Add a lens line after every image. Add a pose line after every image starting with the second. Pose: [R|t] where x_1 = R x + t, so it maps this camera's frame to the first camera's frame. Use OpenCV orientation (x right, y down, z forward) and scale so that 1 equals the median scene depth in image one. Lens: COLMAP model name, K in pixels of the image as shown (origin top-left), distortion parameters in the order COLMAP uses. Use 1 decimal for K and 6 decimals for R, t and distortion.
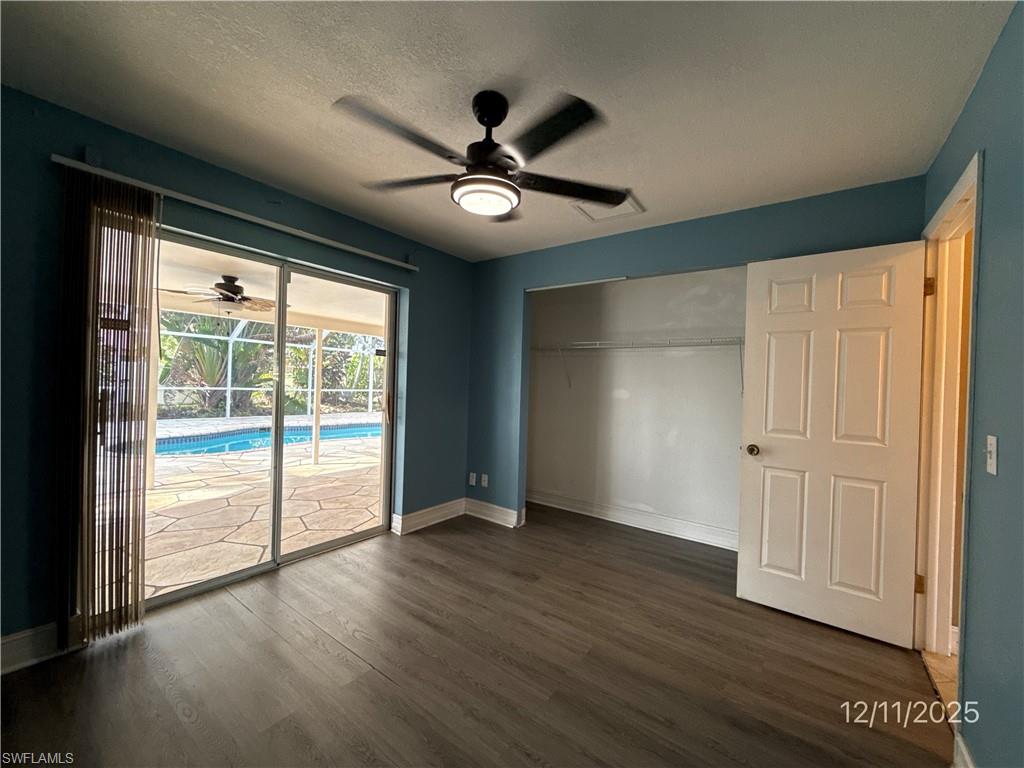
lens RADIAL K [[408.2, 0, 517.2], [0, 408.2, 380.4], [0, 0, 1]] dist [0.002924, -0.000594]
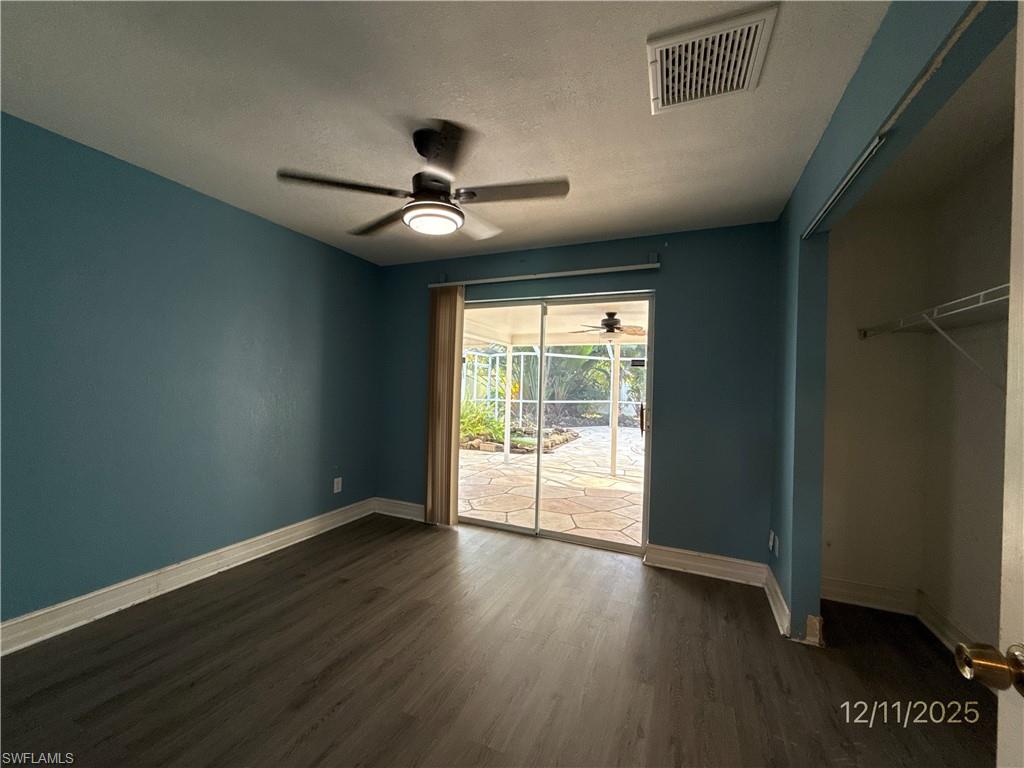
lens RADIAL K [[408.2, 0, 509.7], [0, 408.2, 387.5], [0, 0, 1]] dist [0.002924, -0.000594]
pose [[0.221159, -0.024787, -0.974923, 0.516076], [-0.018479, 0.999391, -0.029601, 0.021734], [0.975063, 0.024562, 0.220566, 0.482116]]
